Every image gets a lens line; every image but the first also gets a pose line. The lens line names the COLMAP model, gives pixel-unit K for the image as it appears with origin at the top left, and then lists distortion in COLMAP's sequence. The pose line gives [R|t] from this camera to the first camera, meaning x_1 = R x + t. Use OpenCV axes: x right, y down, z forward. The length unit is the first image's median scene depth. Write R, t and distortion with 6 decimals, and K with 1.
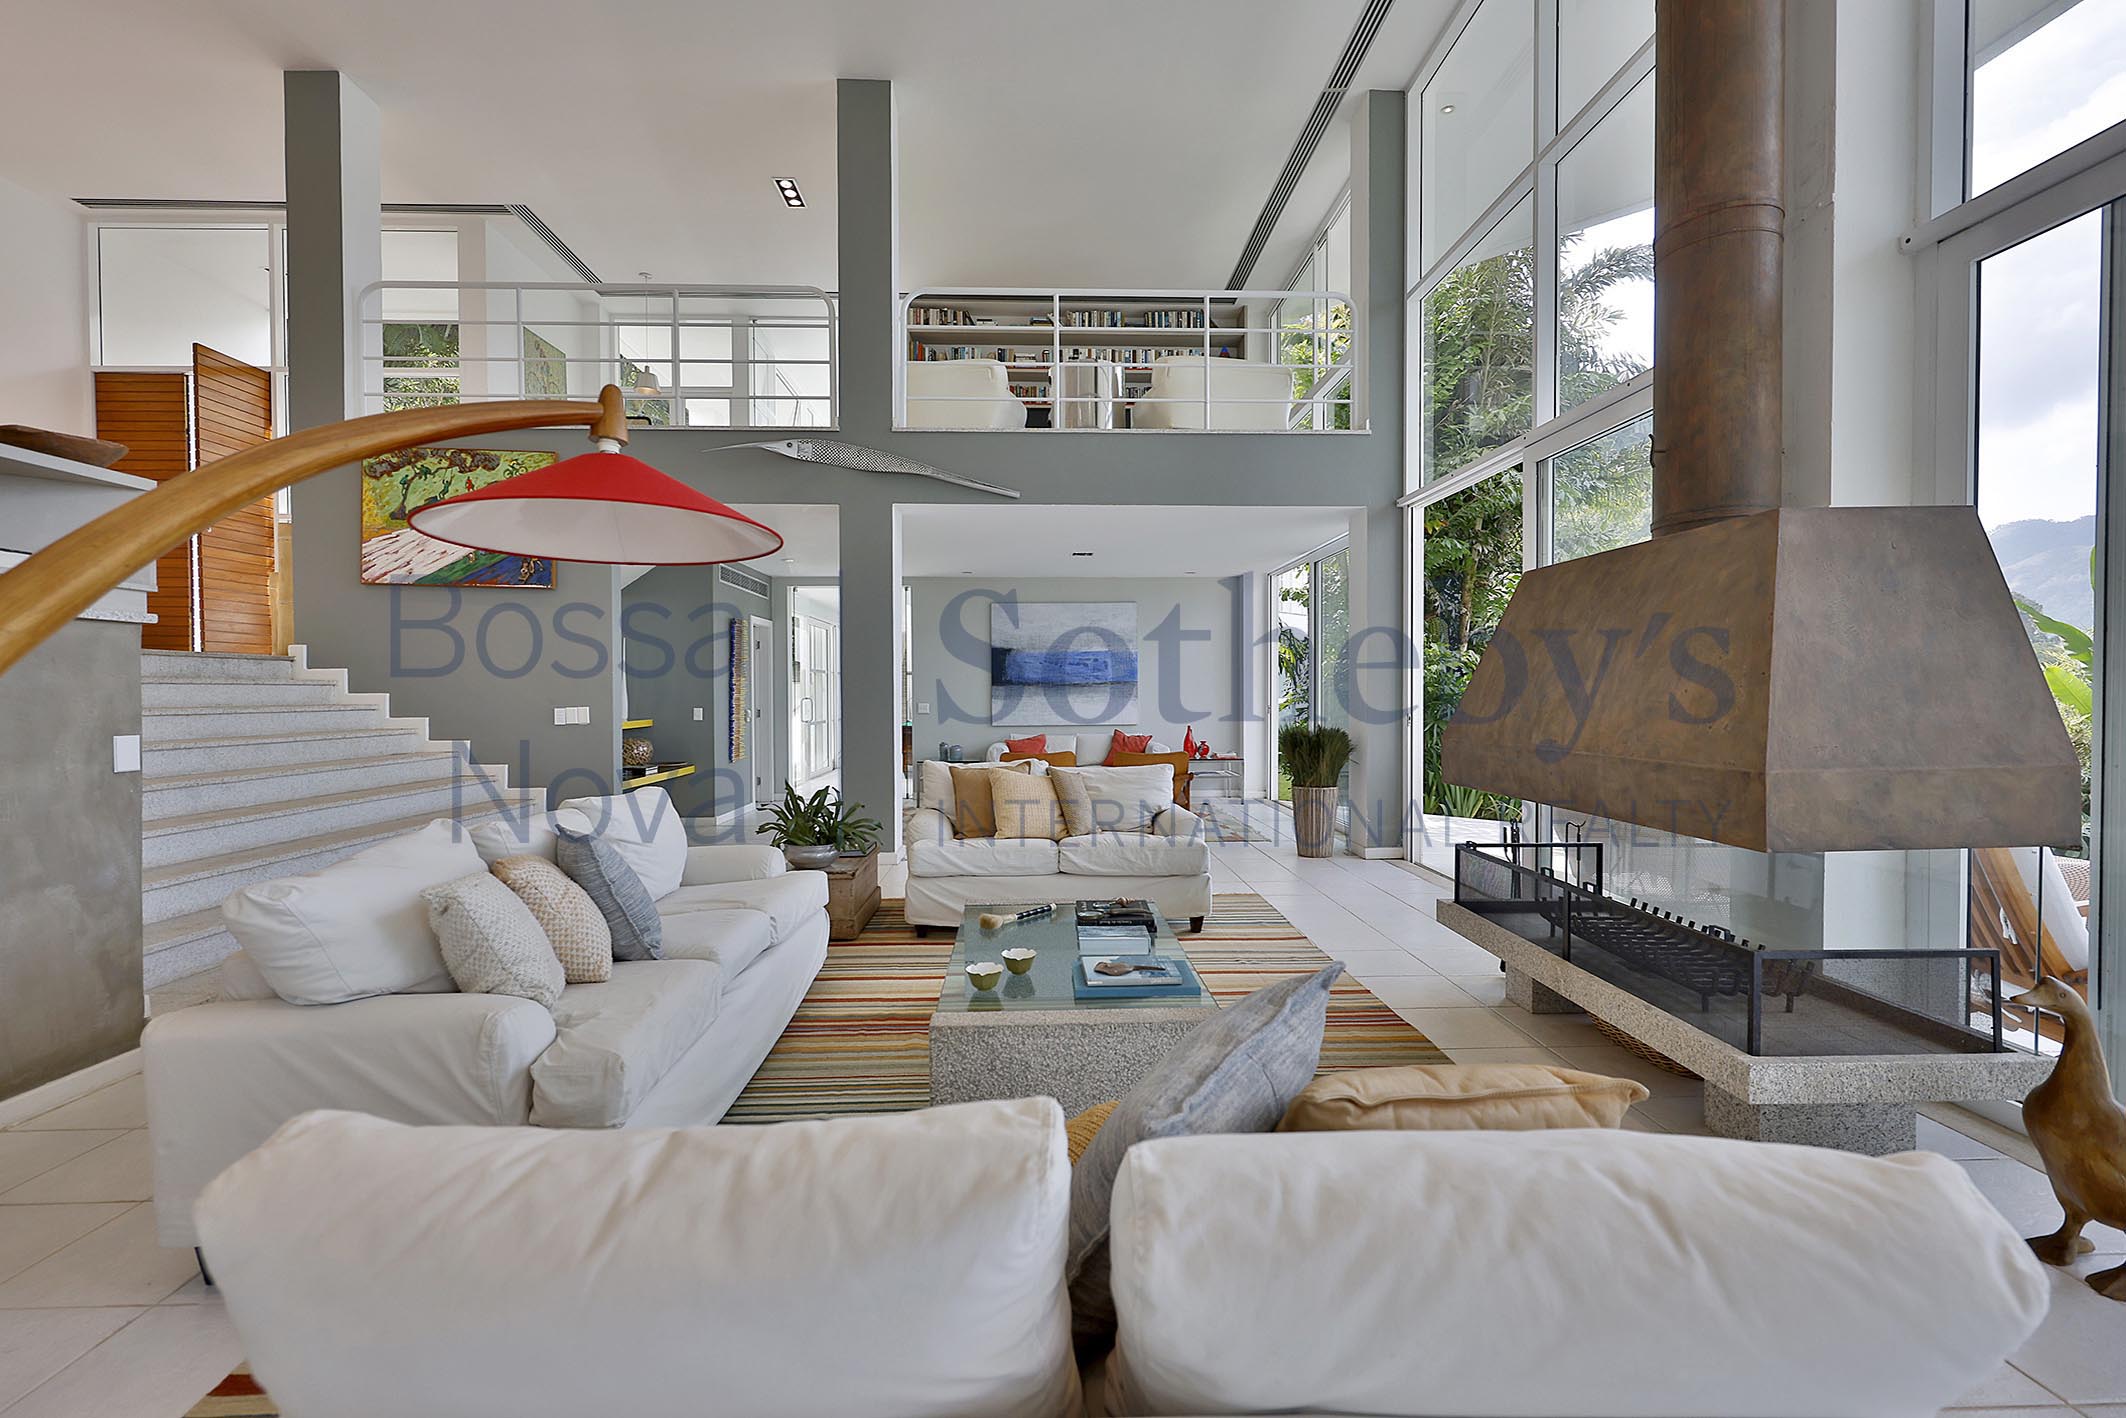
lens RADIAL K [[907.4, 0, 1063.0], [0, 907.4, 709.0], [0, 0, 1]] dist [-0.002918, -0.000184]
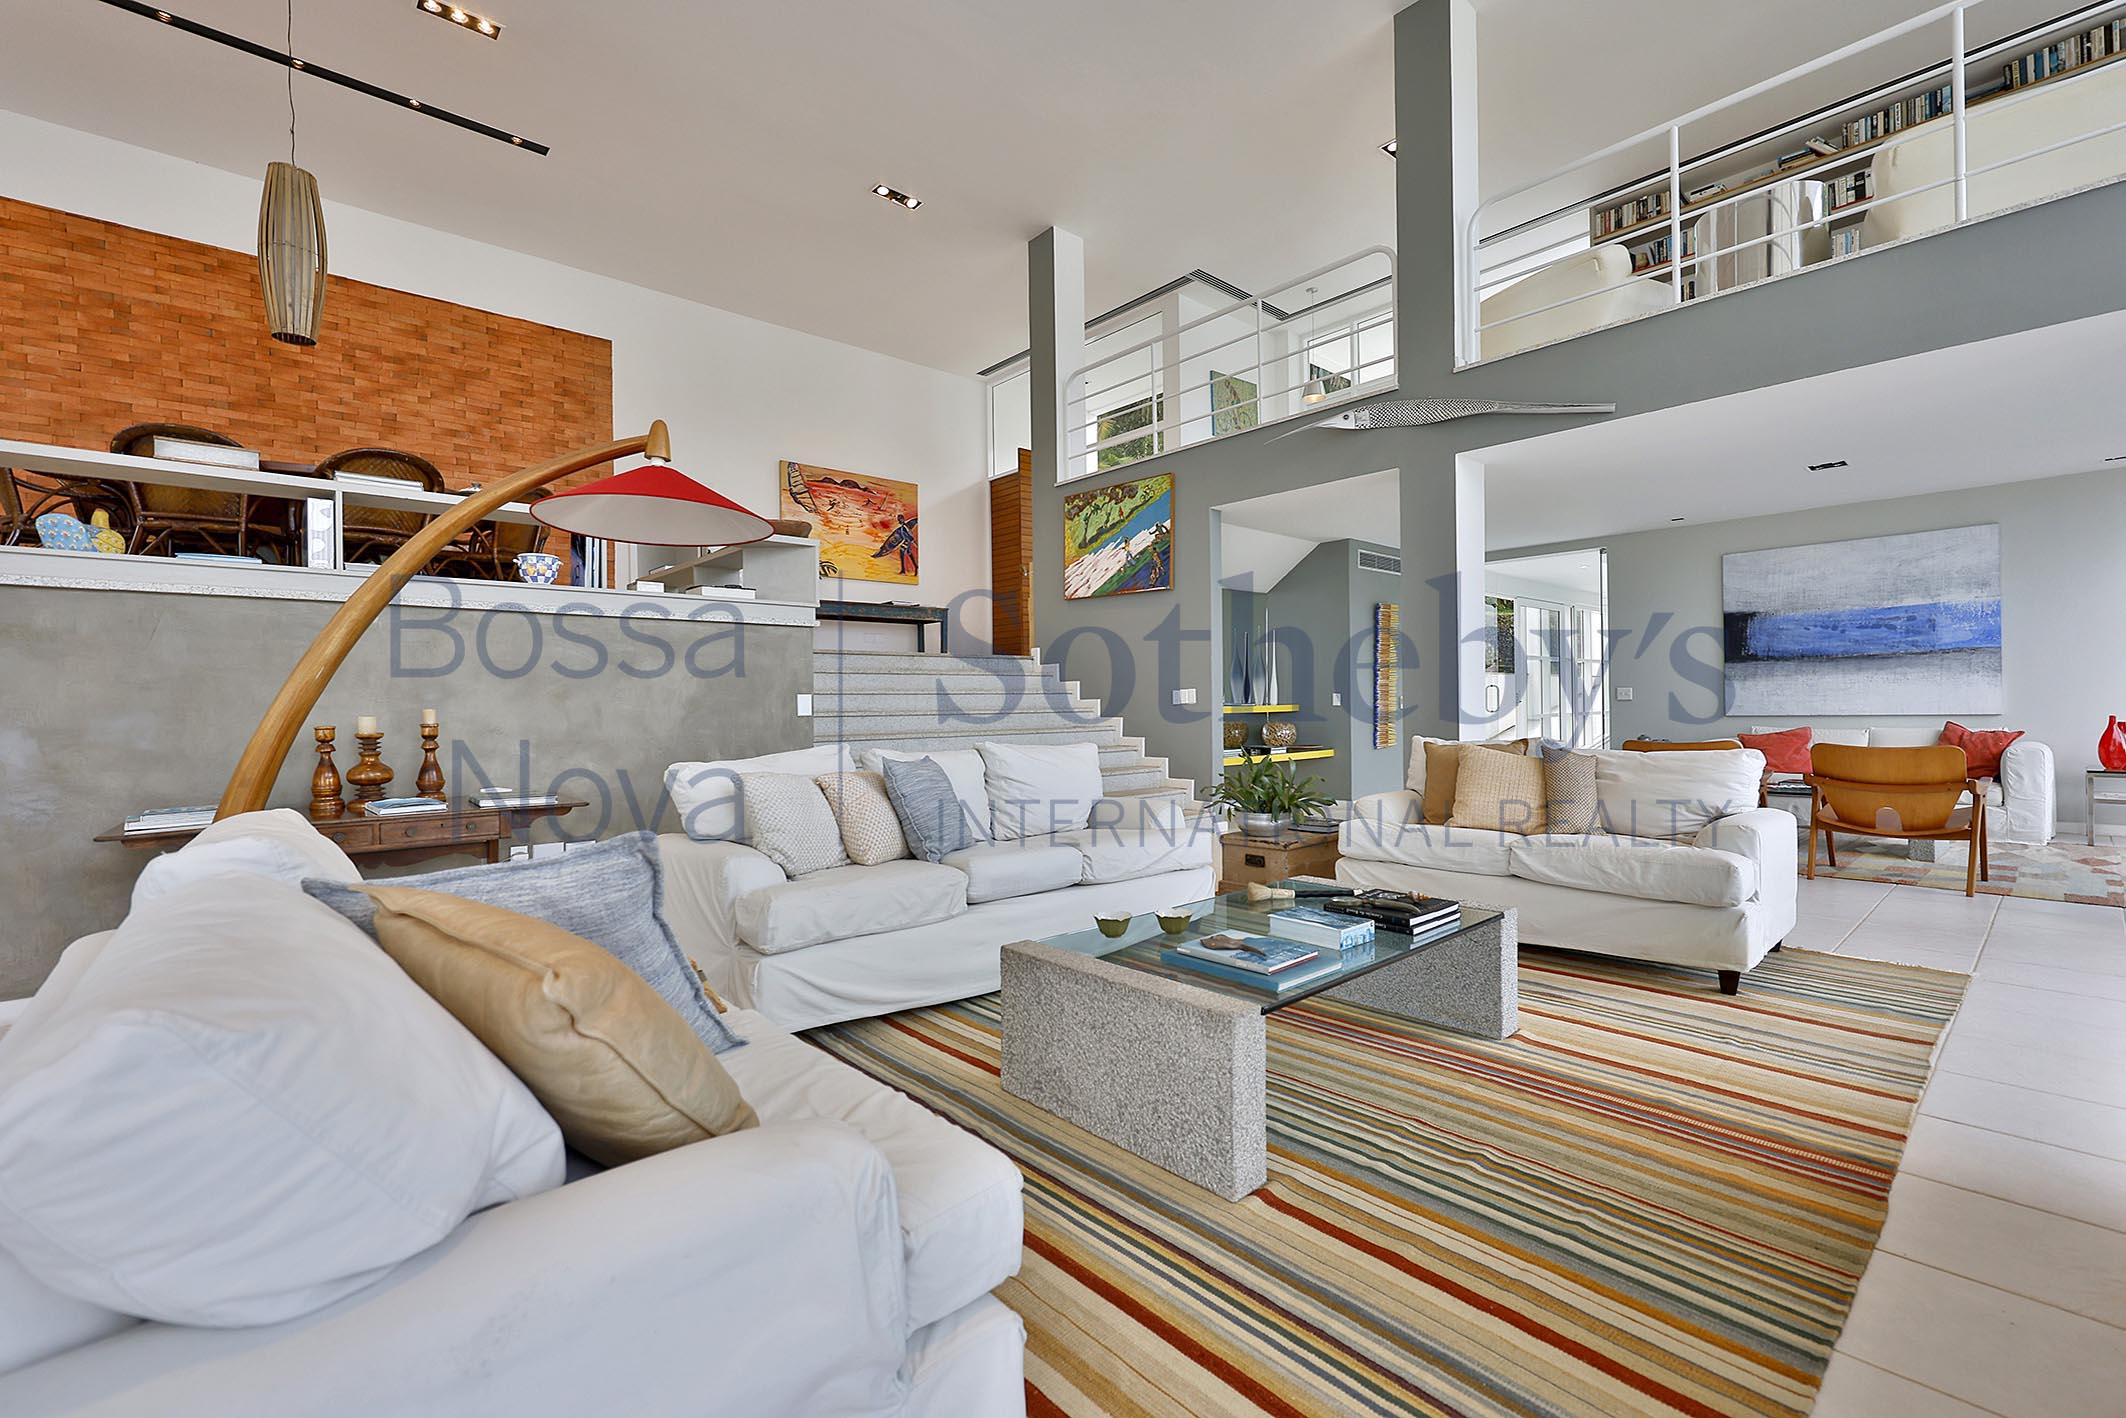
lens RADIAL K [[909.5, 0, 1057.4], [0, 909.5, 705.4], [0, 0, 1]] dist [-0.000814, 0.000193]
pose [[0.634755, -0.005112, -0.772697, 0.257693], [-0.001697, 0.999966, -0.008009, 0.028583], [0.772712, 0.006395, 0.634725, 0.137873]]
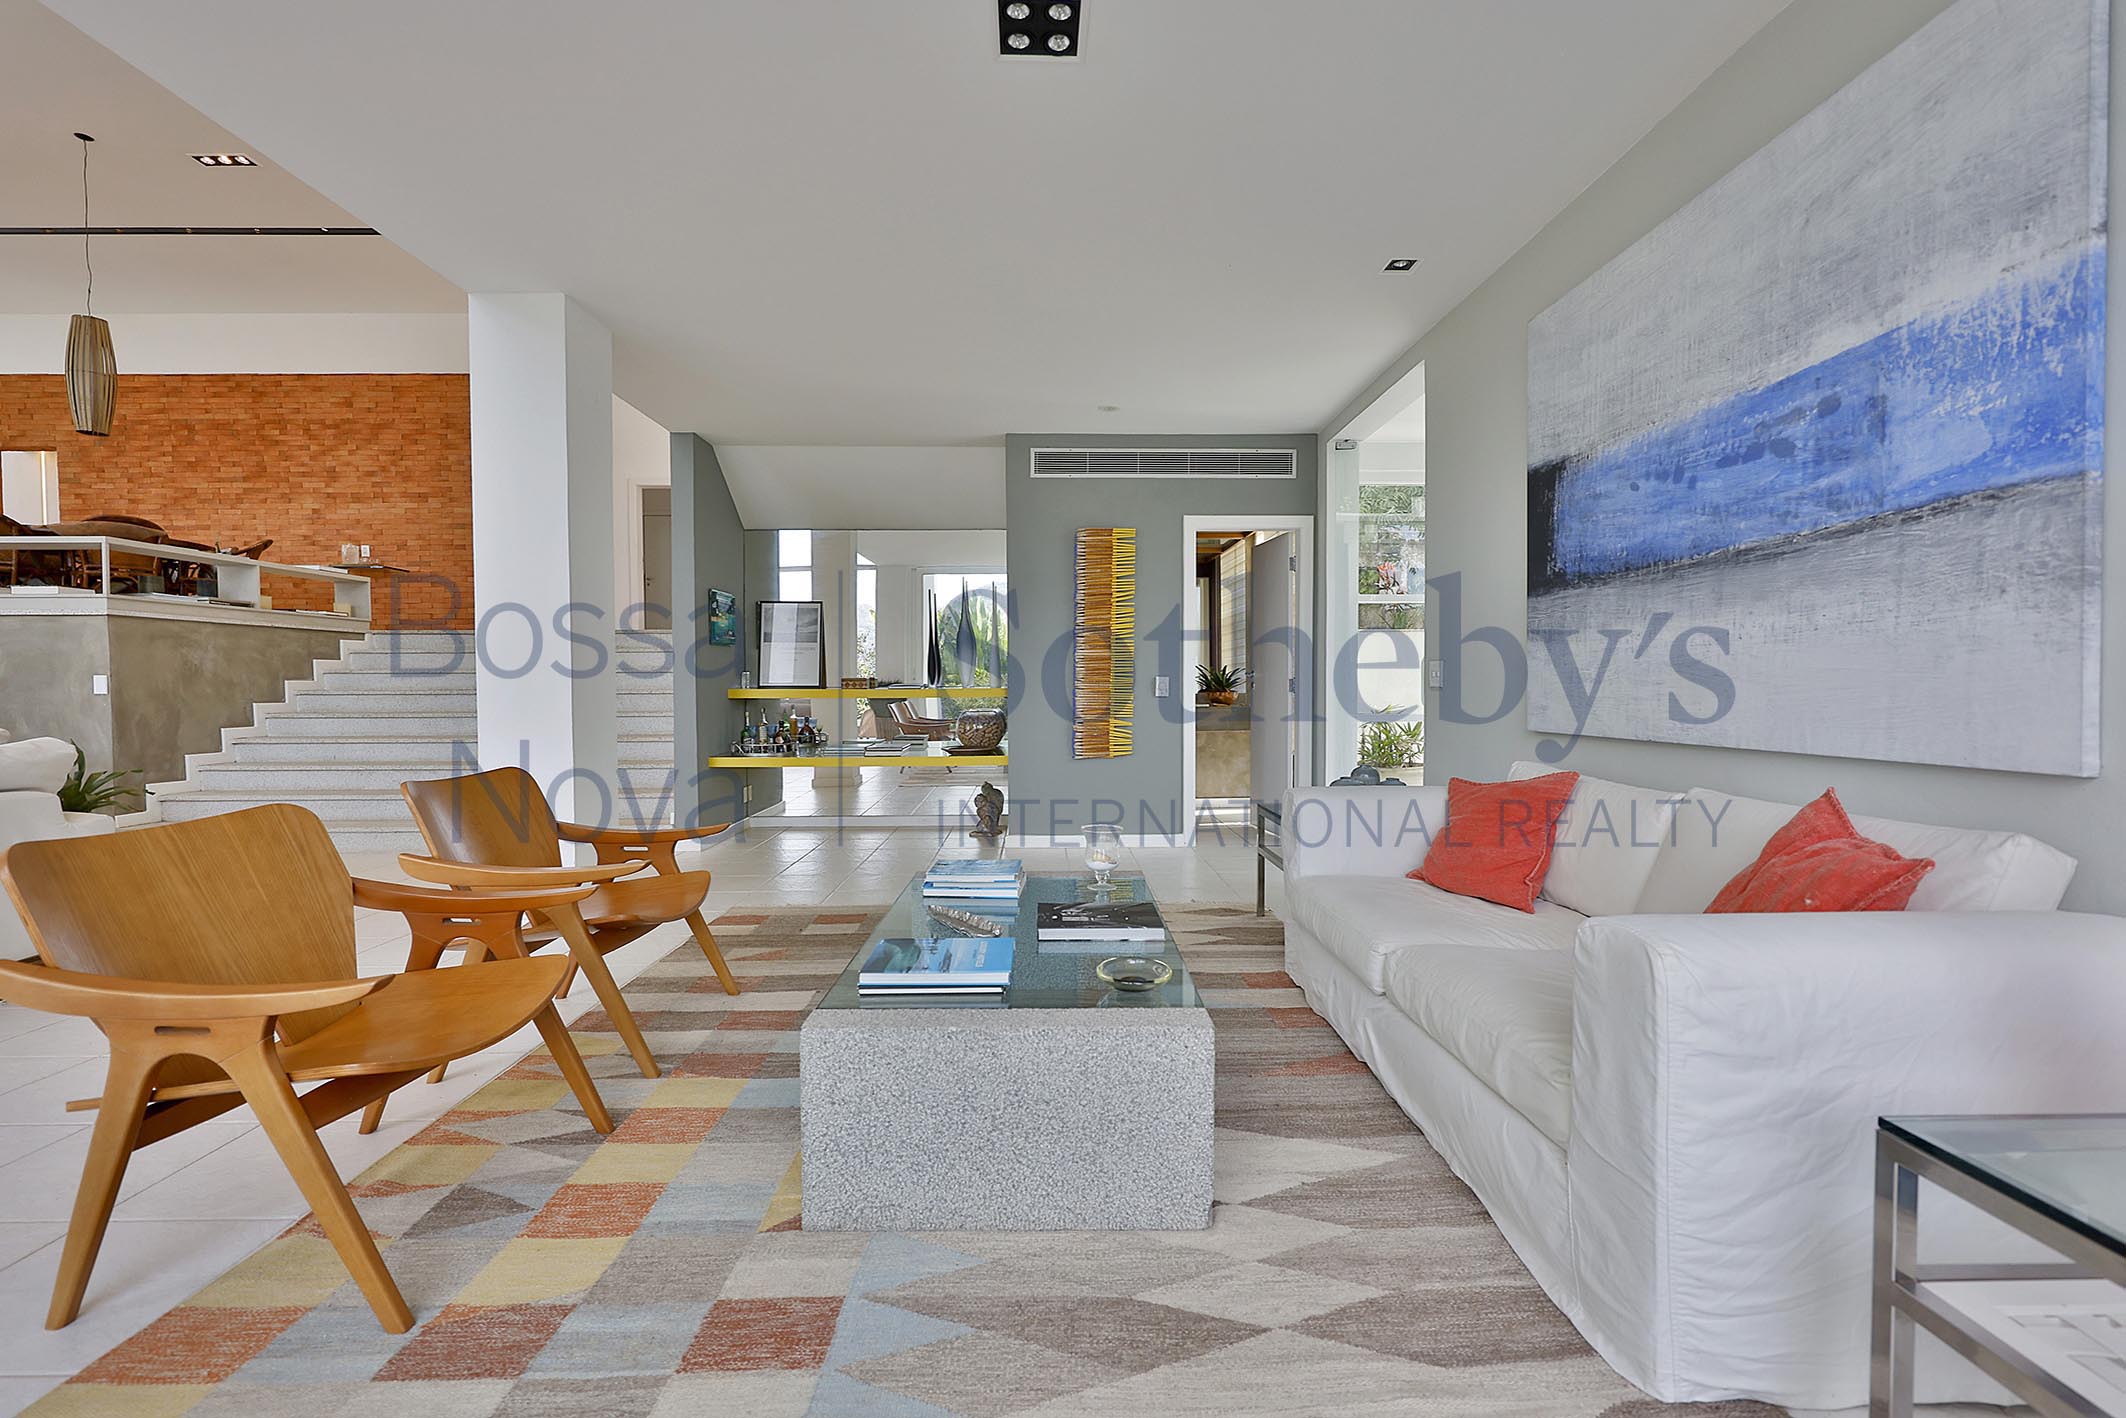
lens RADIAL K [[906.2, 0, 1063.0], [0, 906.2, 709.0], [0, 0, 1]] dist [-0.001992, -0.000207]
pose [[-0.017138, 0.030723, -0.999381, 0.375775], [-0.011997, 0.999450, 0.030931, 0.007123], [0.999781, 0.012520, -0.016760, 1.407903]]
